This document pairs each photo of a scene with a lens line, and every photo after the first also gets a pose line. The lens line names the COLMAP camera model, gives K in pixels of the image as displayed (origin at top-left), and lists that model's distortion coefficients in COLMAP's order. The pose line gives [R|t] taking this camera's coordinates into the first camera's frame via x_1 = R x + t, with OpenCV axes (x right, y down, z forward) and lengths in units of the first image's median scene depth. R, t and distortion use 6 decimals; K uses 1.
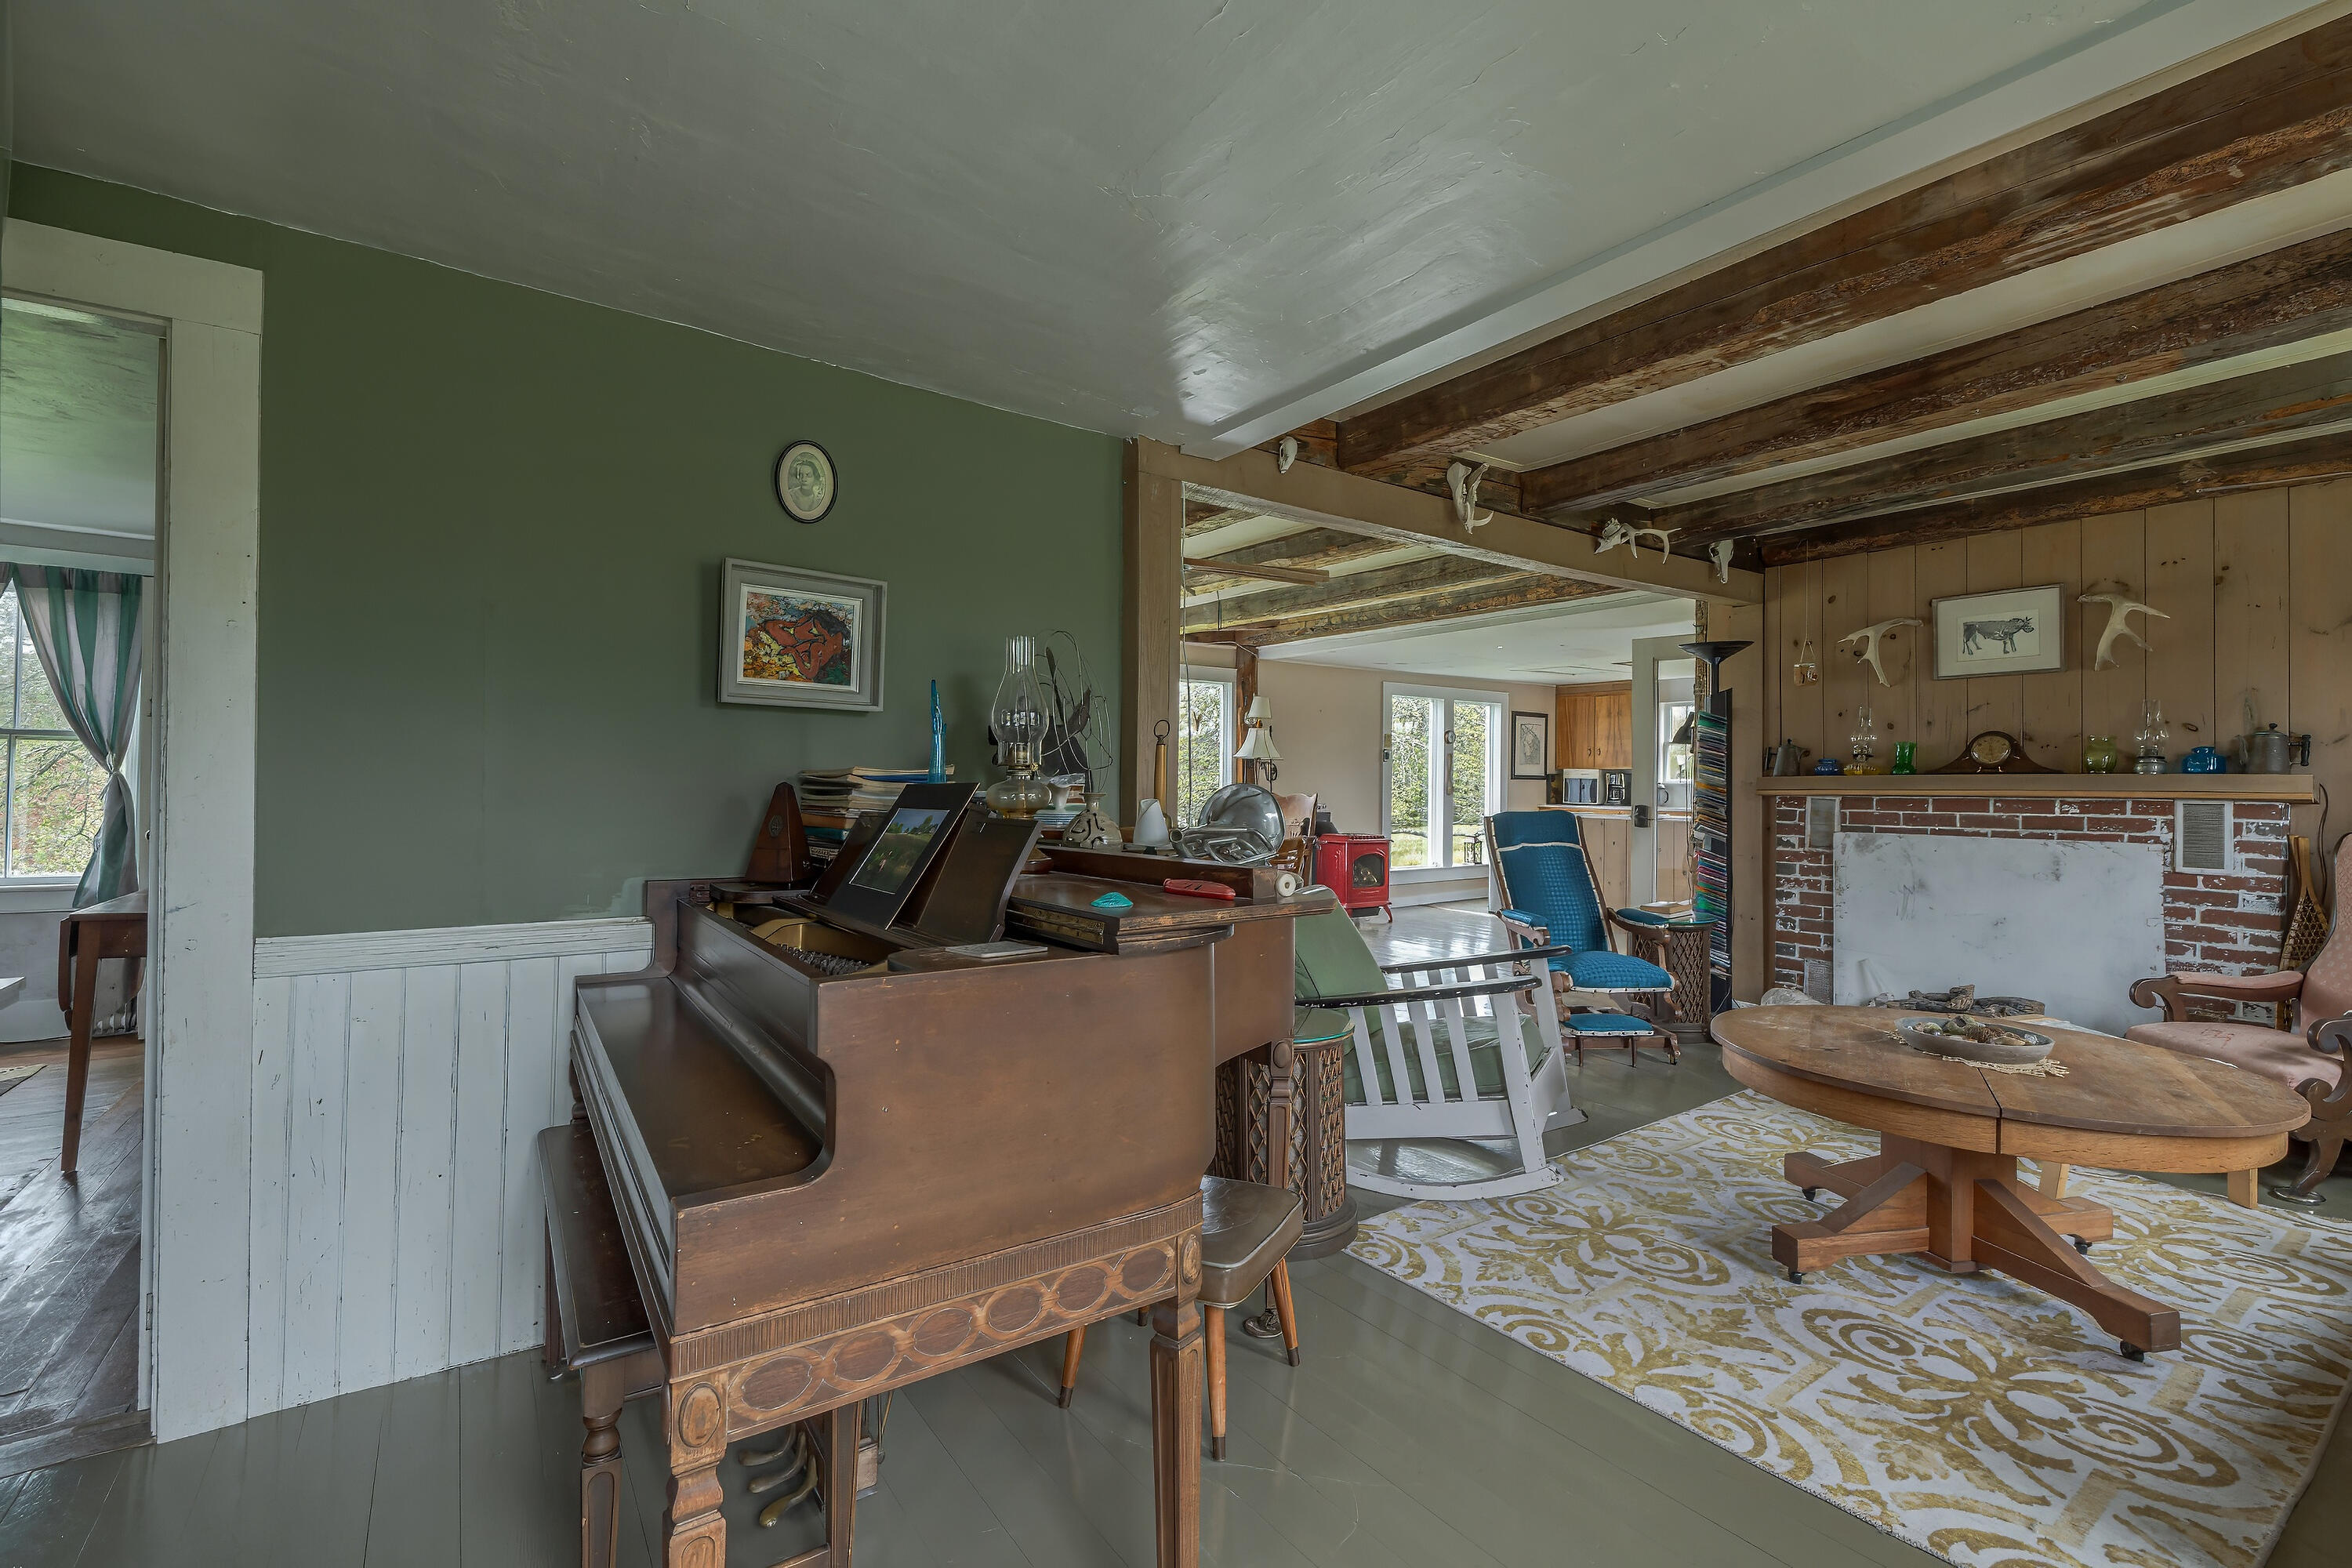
lens RADIAL K [[1001.7, 0, 1179.0], [0, 1001.7, 776.6], [0, 0, 1]] dist [0.002022, -0.000750]
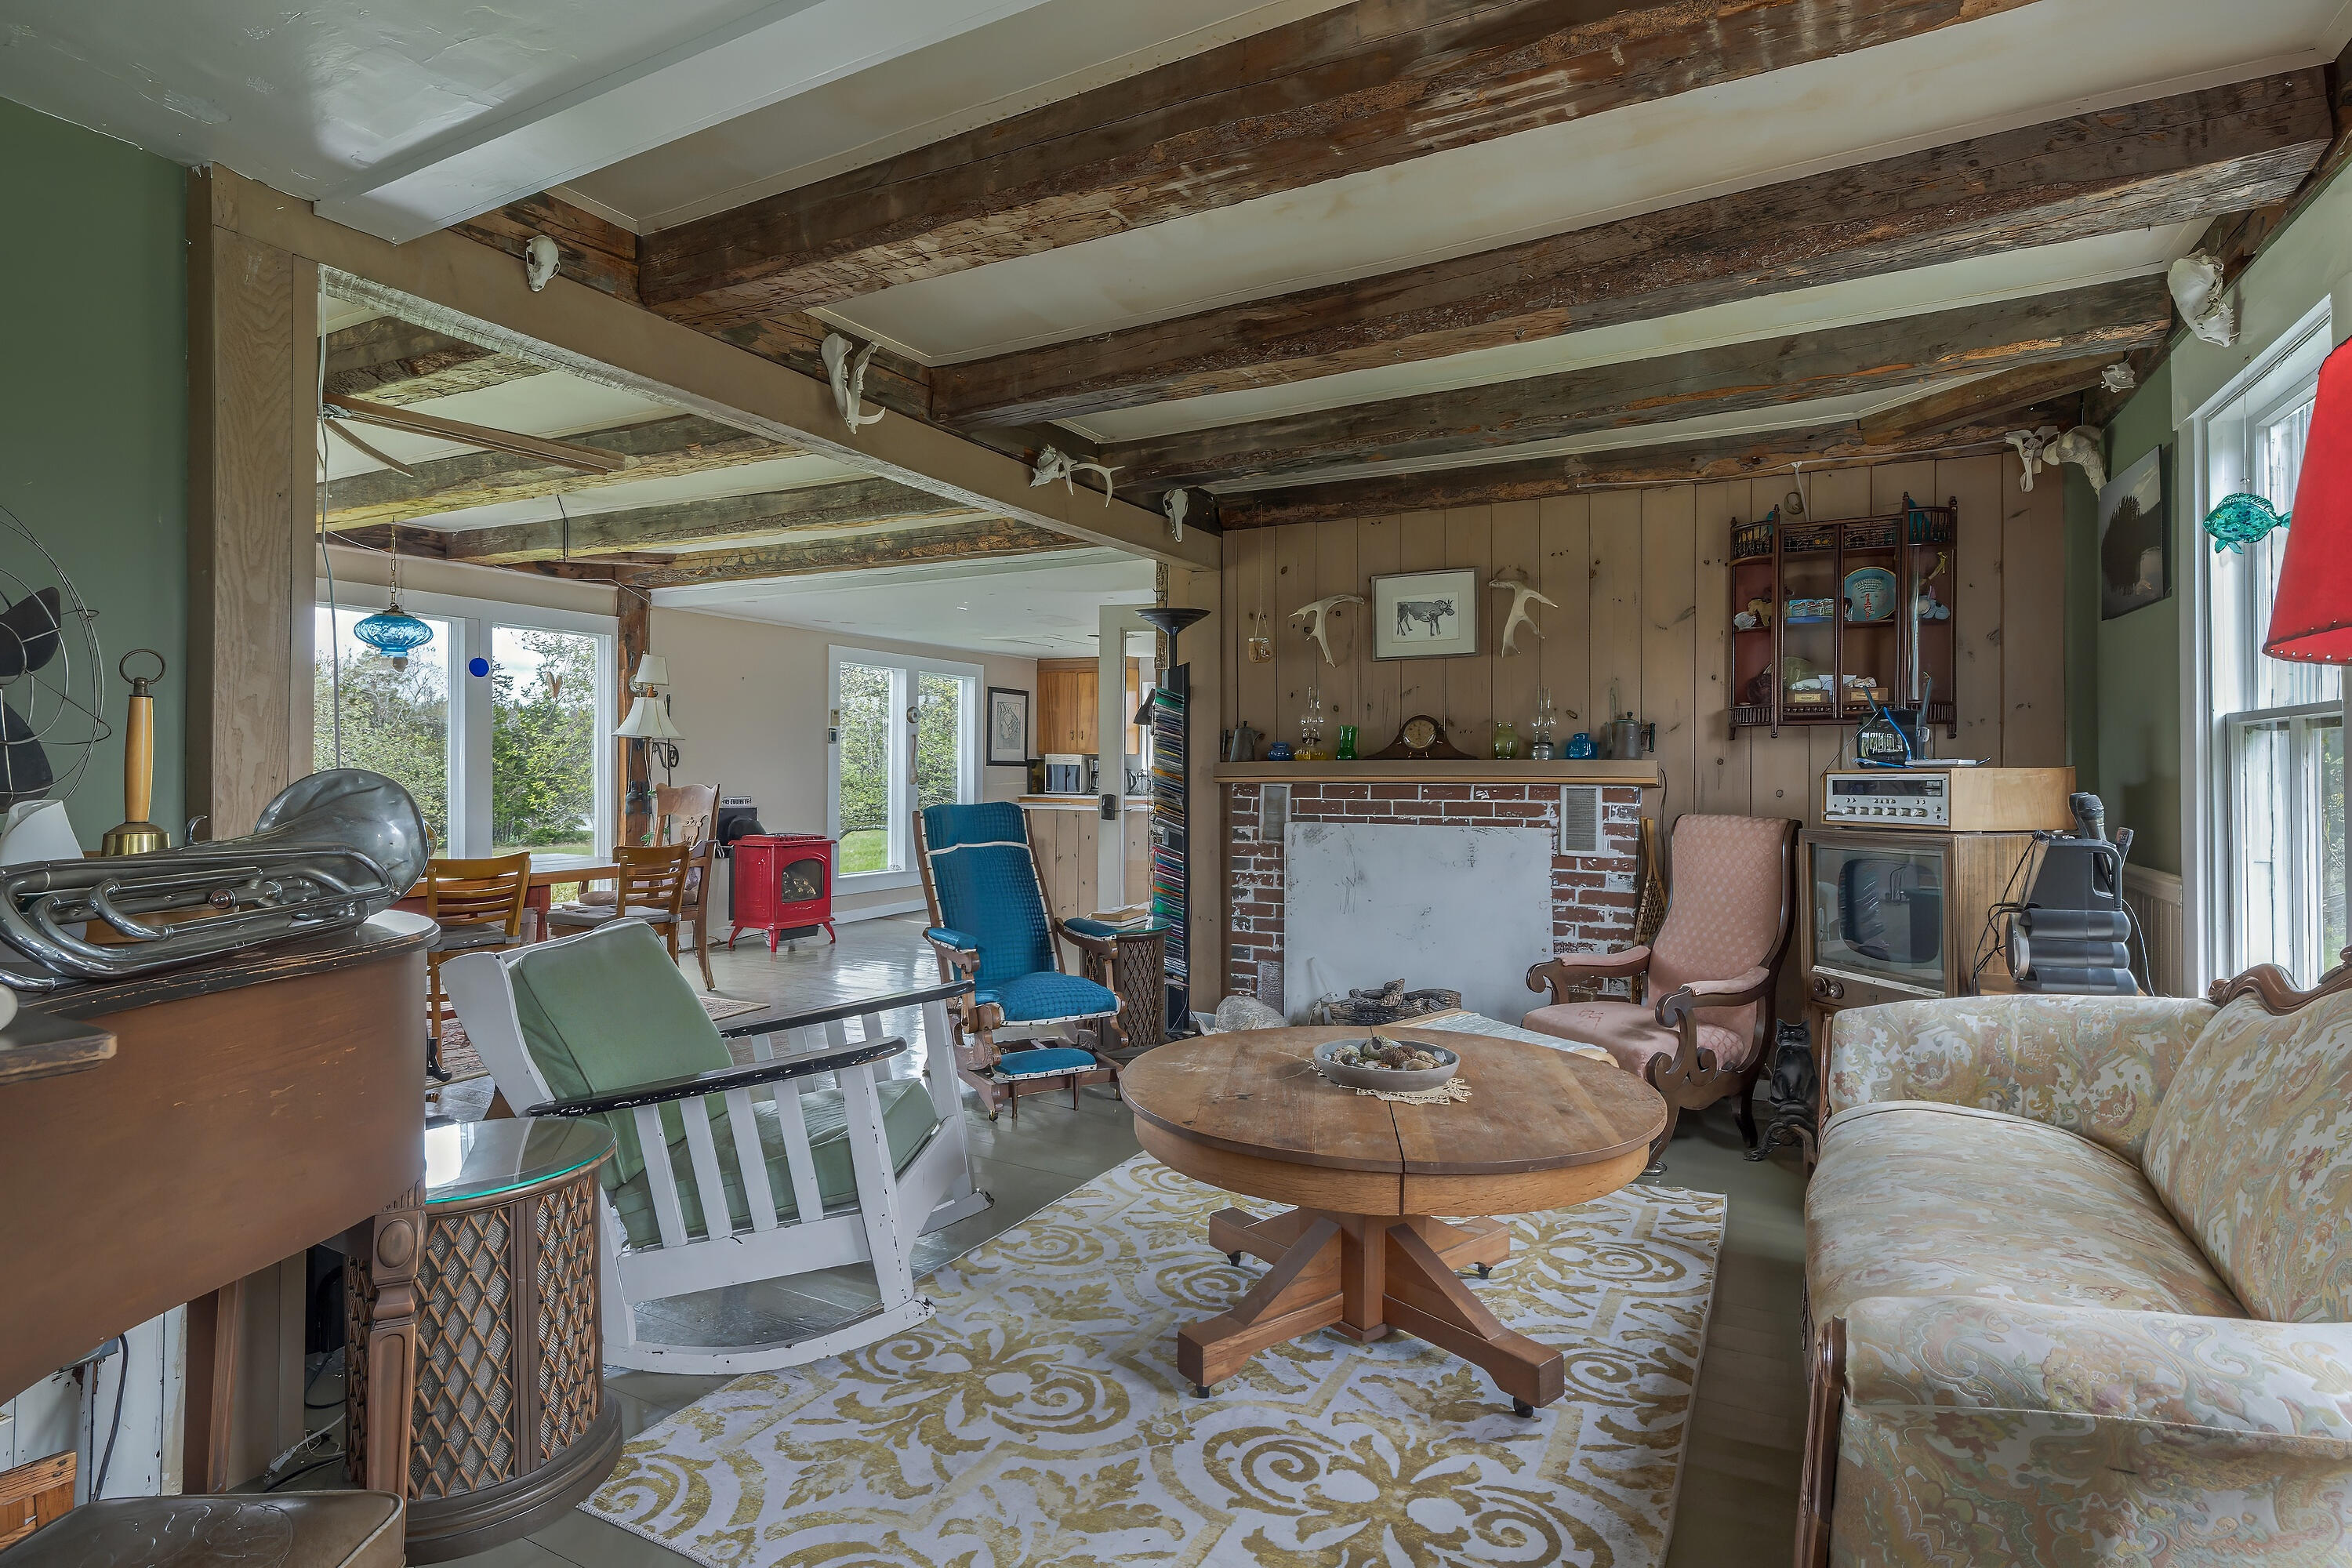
lens RADIAL K [[1160.3, 0, 1178.7], [0, 1160.3, 772.4], [0, 0, 1]] dist [-0.005563, 0.000015]
pose [[0.894049, -0.002648, 0.447962, 0.147148], [-0.001029, 0.999968, 0.007966, 0.002063], [-0.447968, -0.007583, 0.894017, 0.150179]]
